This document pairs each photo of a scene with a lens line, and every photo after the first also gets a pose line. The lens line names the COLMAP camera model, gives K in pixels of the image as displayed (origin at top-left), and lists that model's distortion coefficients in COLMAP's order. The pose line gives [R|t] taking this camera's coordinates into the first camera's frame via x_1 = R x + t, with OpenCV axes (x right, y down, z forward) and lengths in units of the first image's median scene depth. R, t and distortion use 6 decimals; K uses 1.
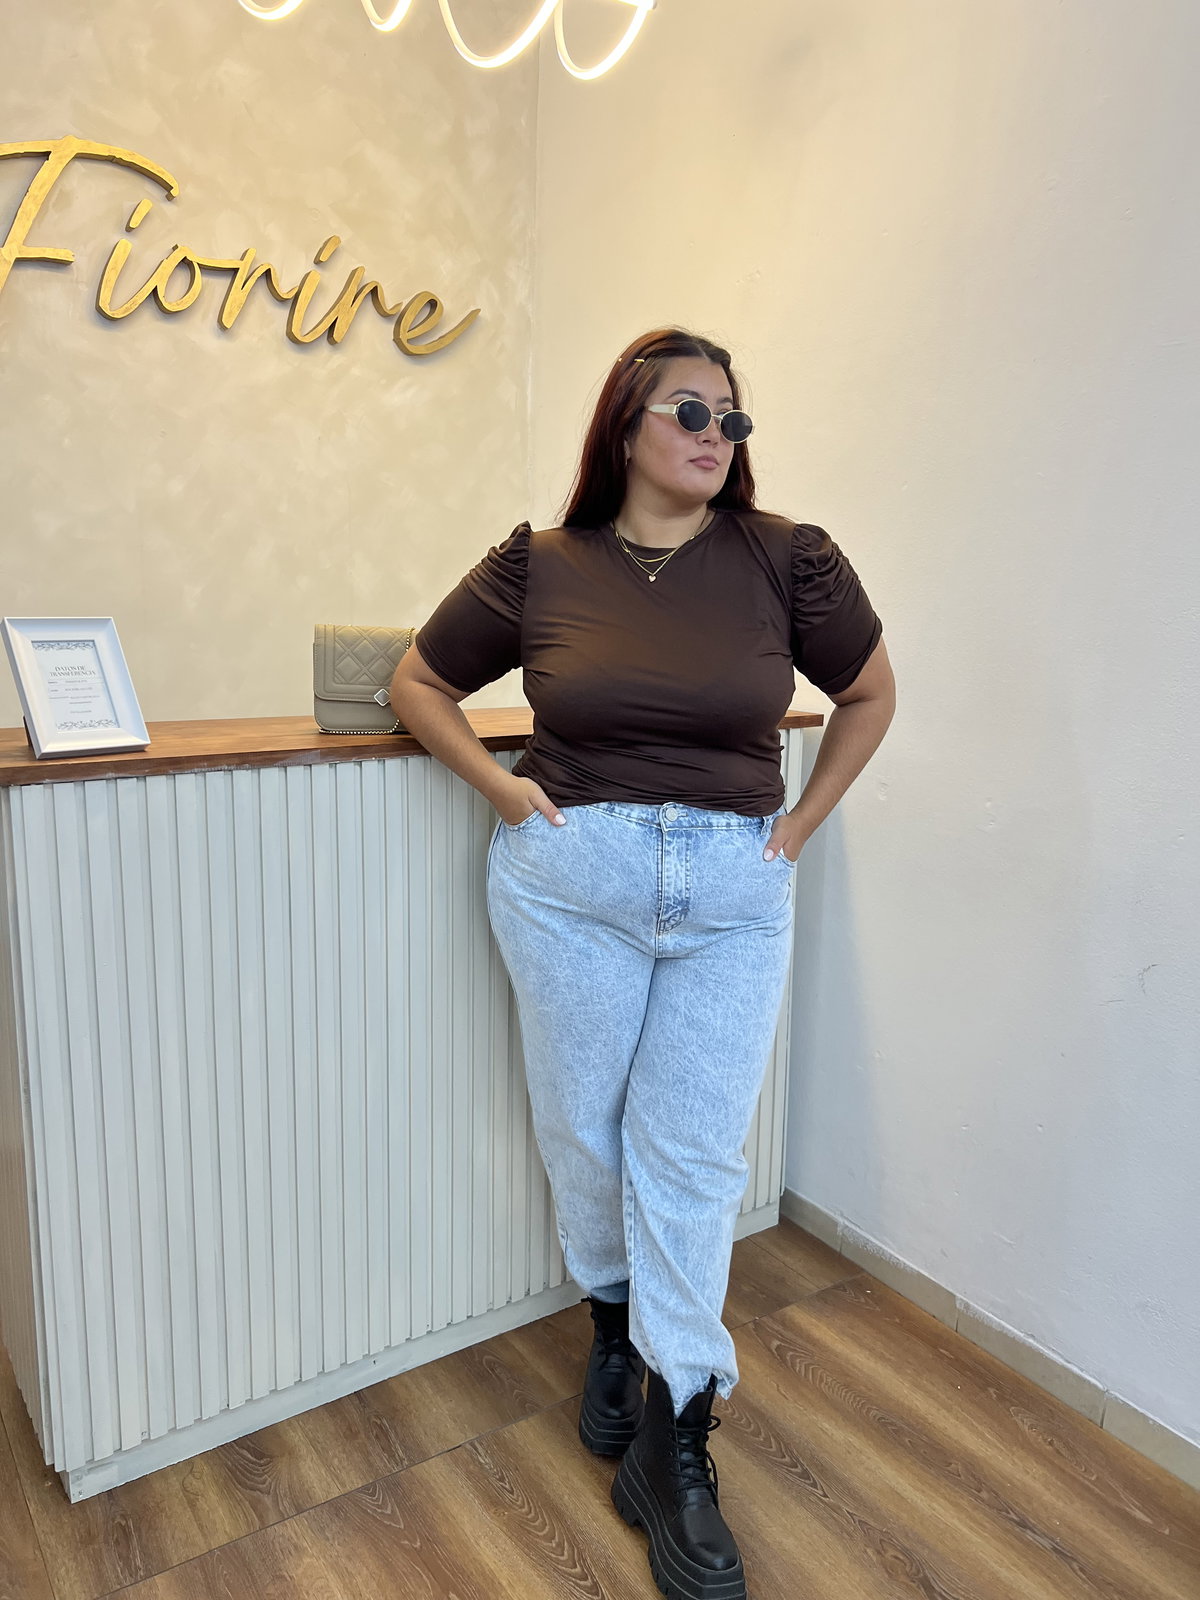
lens RADIAL K [[1211.0, 0, 588.1], [0, 1211.0, 805.1], [0, 0, 1]] dist [0.026927, -0.036988]
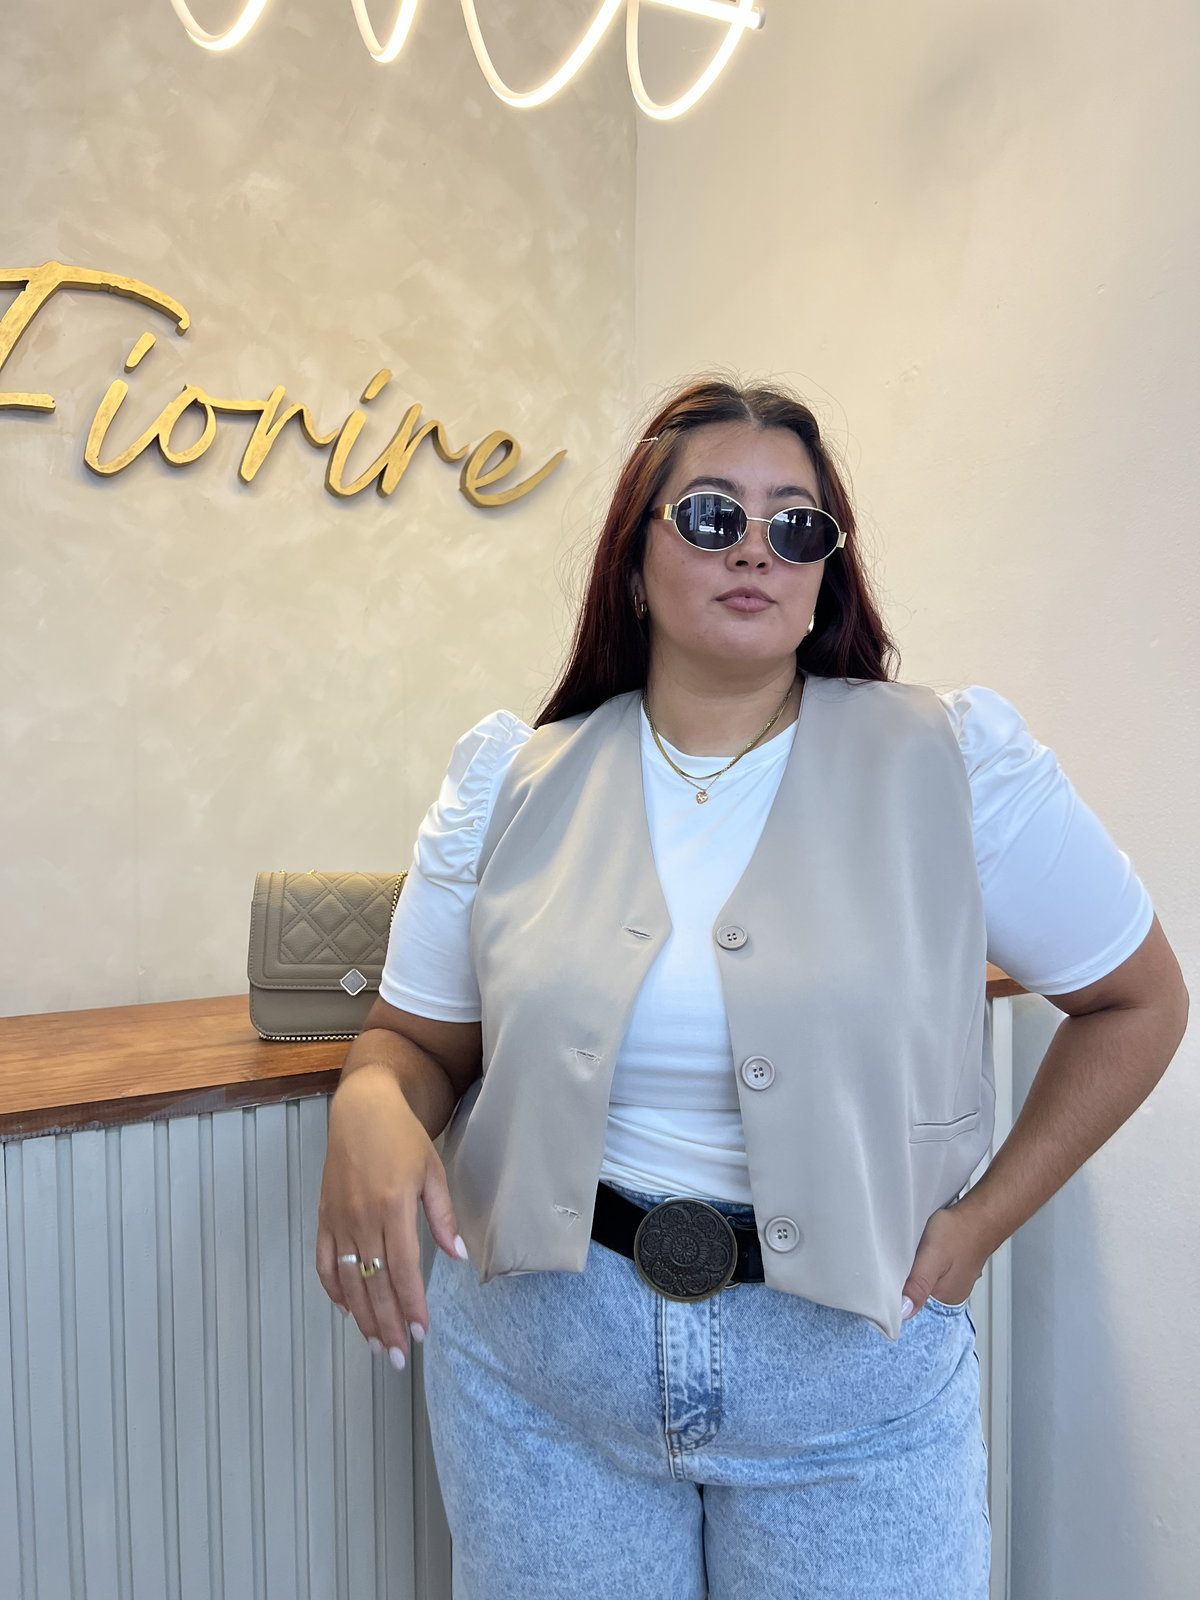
lens RADIAL K [[1211.0, 0, 609.2], [0, 1211.0, 802.6], [0, 0, 1]] dist [0.026927, -0.036988]
pose [[0.993736, -0.019155, -0.110104, 0.029500], [0.003931, 0.990583, -0.136856, -0.071455], [0.111688, 0.135566, 0.984453, 0.271340]]
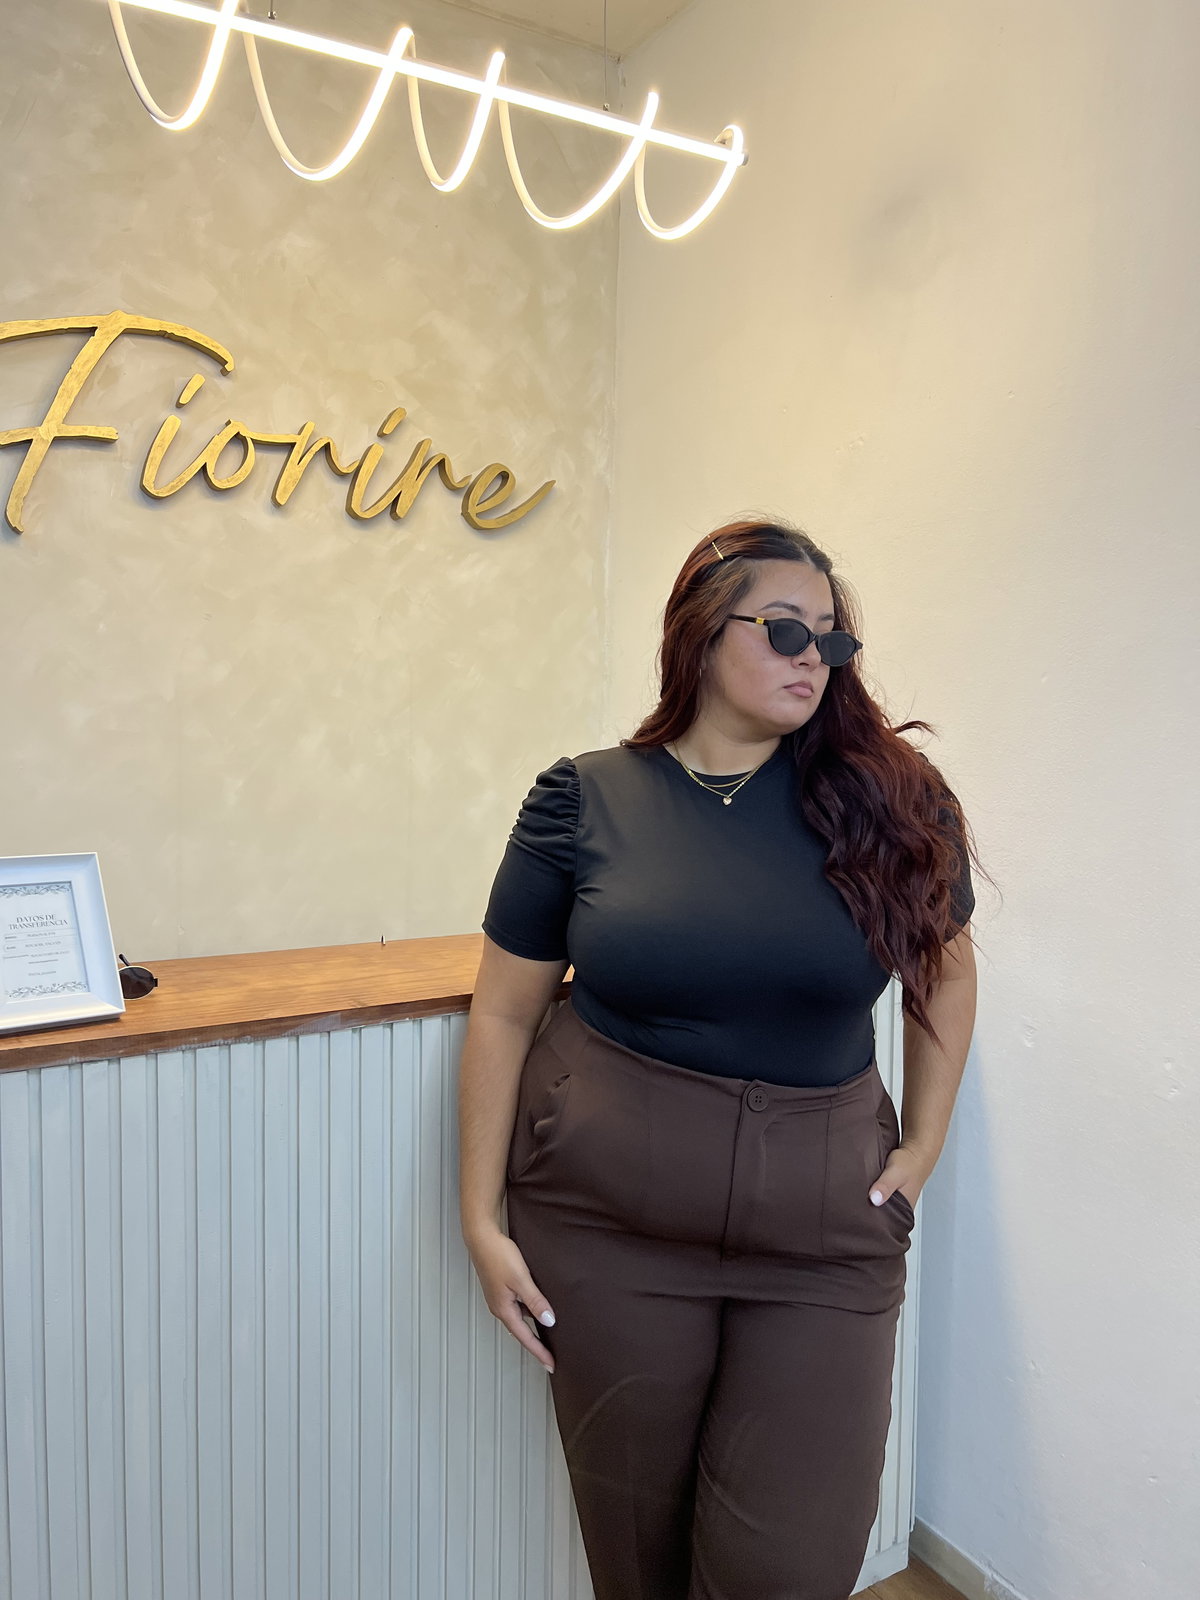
lens RADIAL K [[1211.0, 0, 610.5], [0, 1211.0, 800.2], [0, 0, 1]] dist [0.026927, -0.036988]
pose [[0.998773, -0.000558, -0.049526, -0.000550], [-0.005410, 0.992726, -0.120274, -0.062129], [0.049233, 0.120394, 0.991505, 0.128003]]
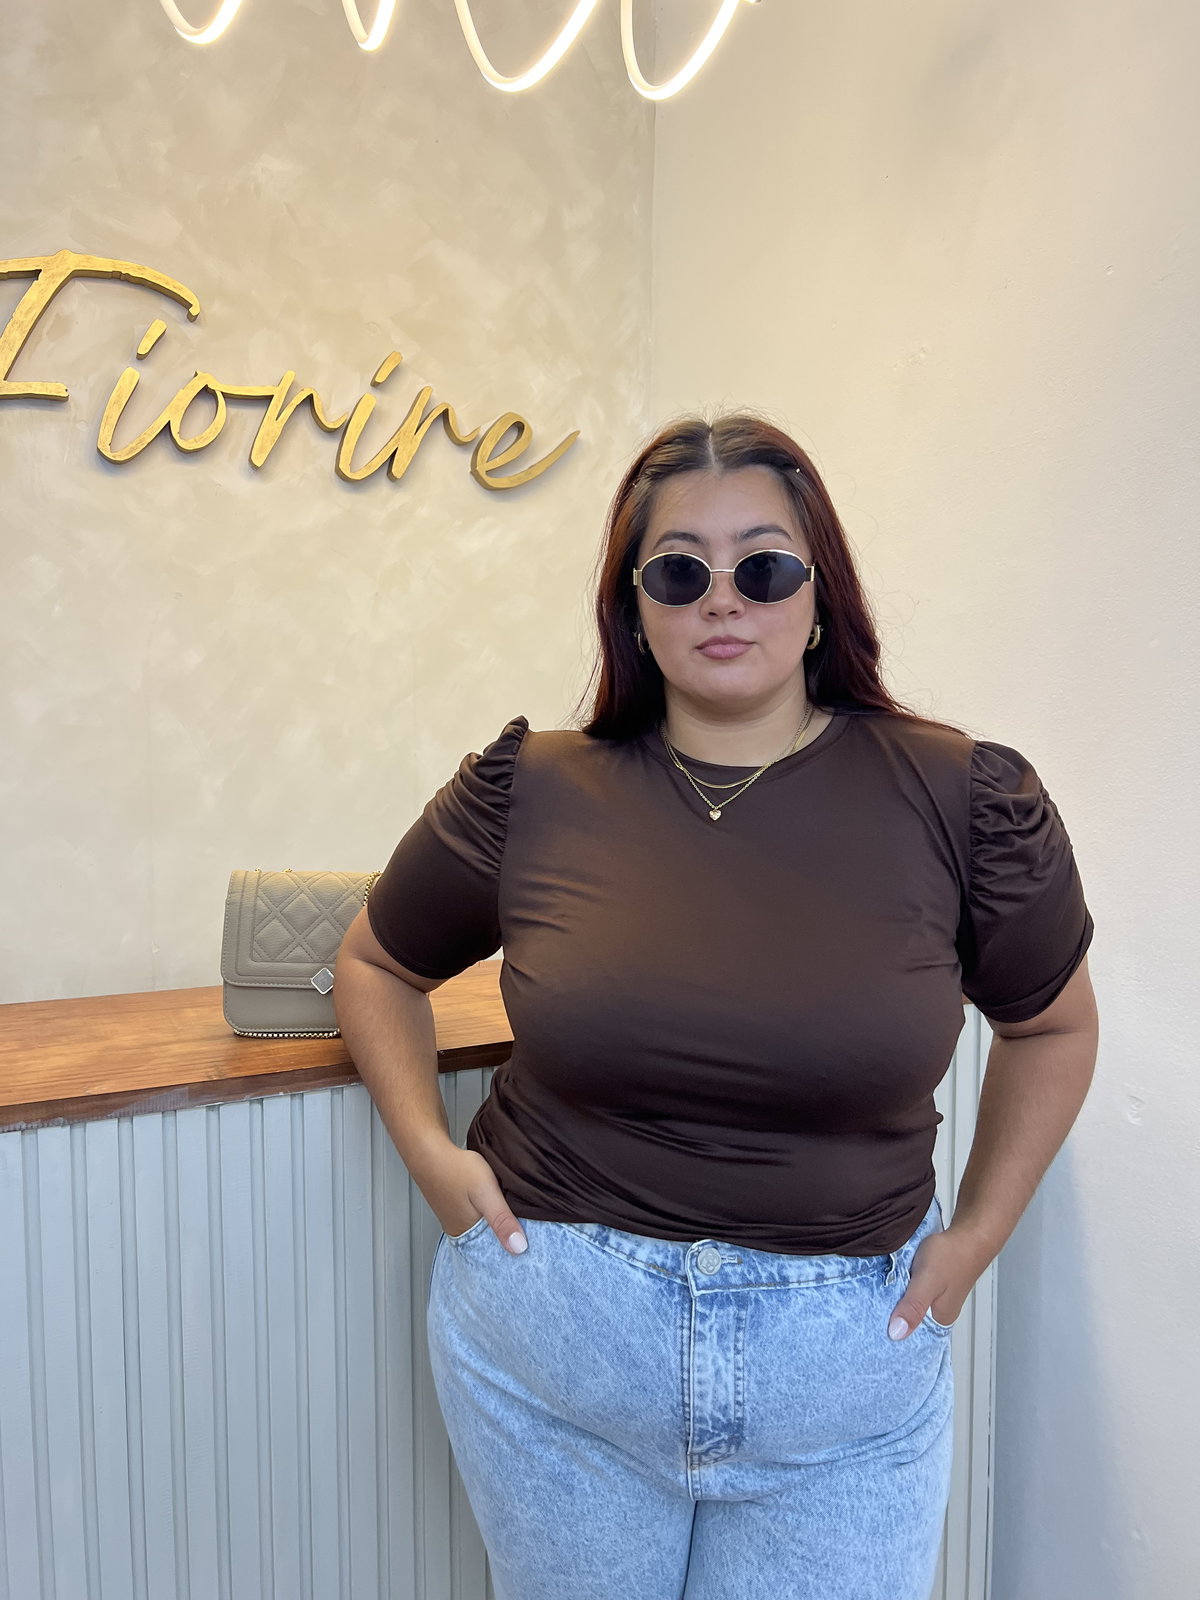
lens RADIAL K [[1211.0, 0, 588.4], [0, 1211.0, 806.1], [0, 0, 1]] dist [0.026927, -0.036988]
pose [[0.985544, -0.003885, -0.169377, 0.062453], [-0.014178, 0.994339, -0.105304, -0.087298], [0.168827, 0.106183, 0.979909, 0.275801]]
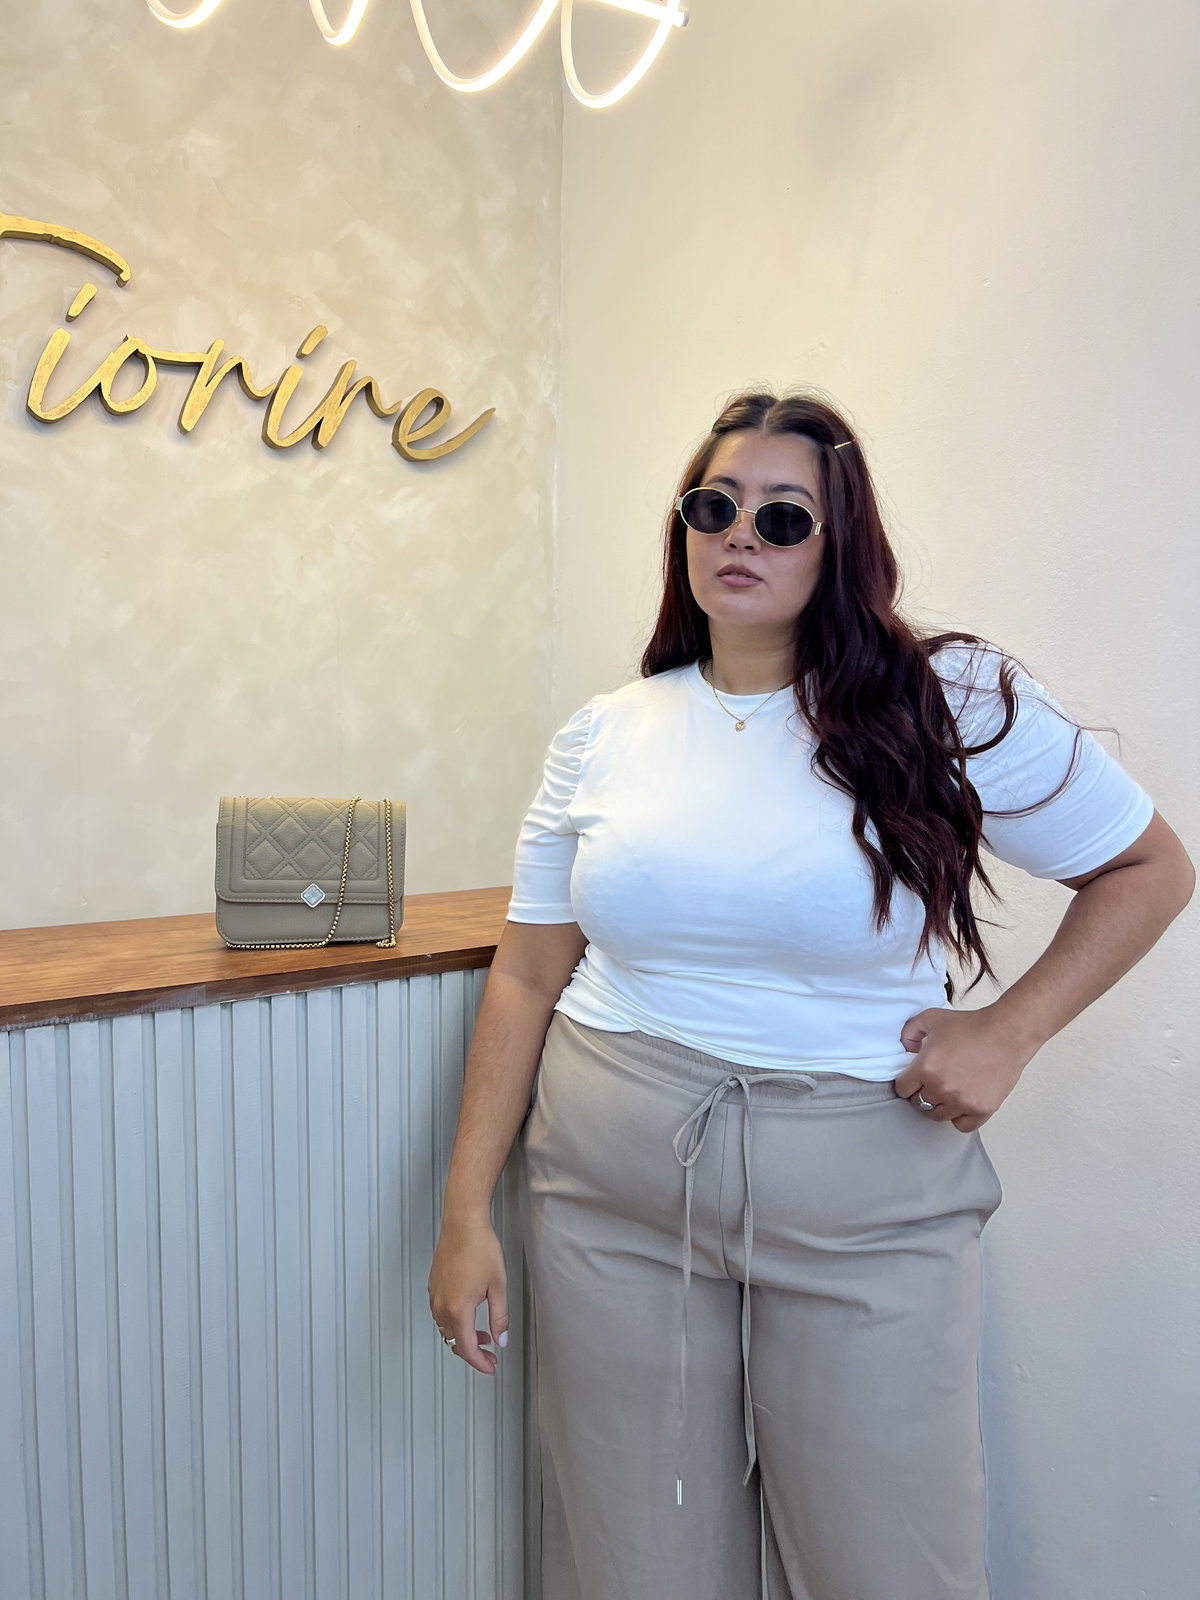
lens RADIAL K [[1211.0, 0, 610.5], [0, 1211.0, 790.0], [0, 0, 1]] dist [0.026927, -0.036988]
pose [[0.999325, -0.011033, -0.035052, 0.023274], [0.007127, 0.993945, -0.109651, -0.053956], [0.036050, 0.109327, 0.993352, 0.213380]]
